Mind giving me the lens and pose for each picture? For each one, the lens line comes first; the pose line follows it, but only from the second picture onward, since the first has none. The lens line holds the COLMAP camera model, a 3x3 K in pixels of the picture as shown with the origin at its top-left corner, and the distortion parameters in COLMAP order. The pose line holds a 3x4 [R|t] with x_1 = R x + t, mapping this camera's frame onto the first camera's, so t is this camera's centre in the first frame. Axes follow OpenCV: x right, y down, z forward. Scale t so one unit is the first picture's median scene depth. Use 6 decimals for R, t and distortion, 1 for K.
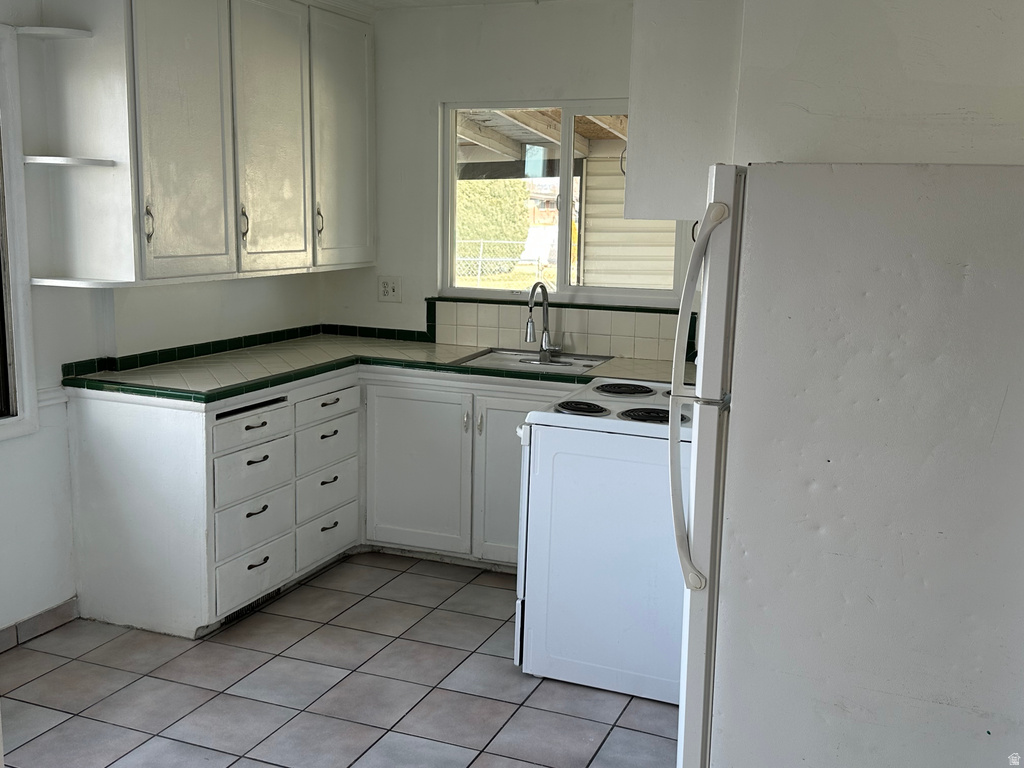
lens RADIAL K [[1071.4, 0, 512.0], [0, 1071.4, 384.0], [0, 0, 1]] dist [0.140136, -0.251486]
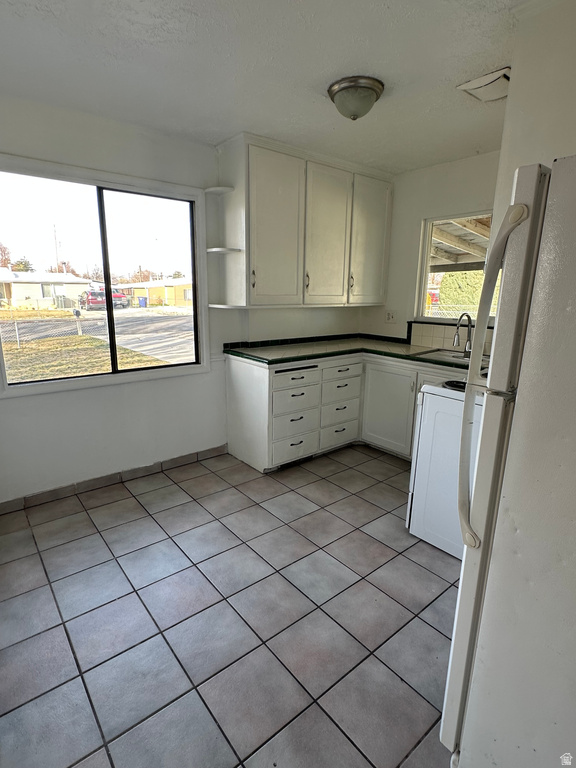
lens RADIAL K [[408.0, 0, 288.0], [0, 408.0, 384.0], [0, 0, 1]] dist [-0.004832, -0.000844]
pose [[0.879390, 0.099168, -0.465661, 0.106951], [-0.074892, 0.994703, 0.070402, -0.003385], [0.470176, -0.027037, 0.882159, 0.296837]]
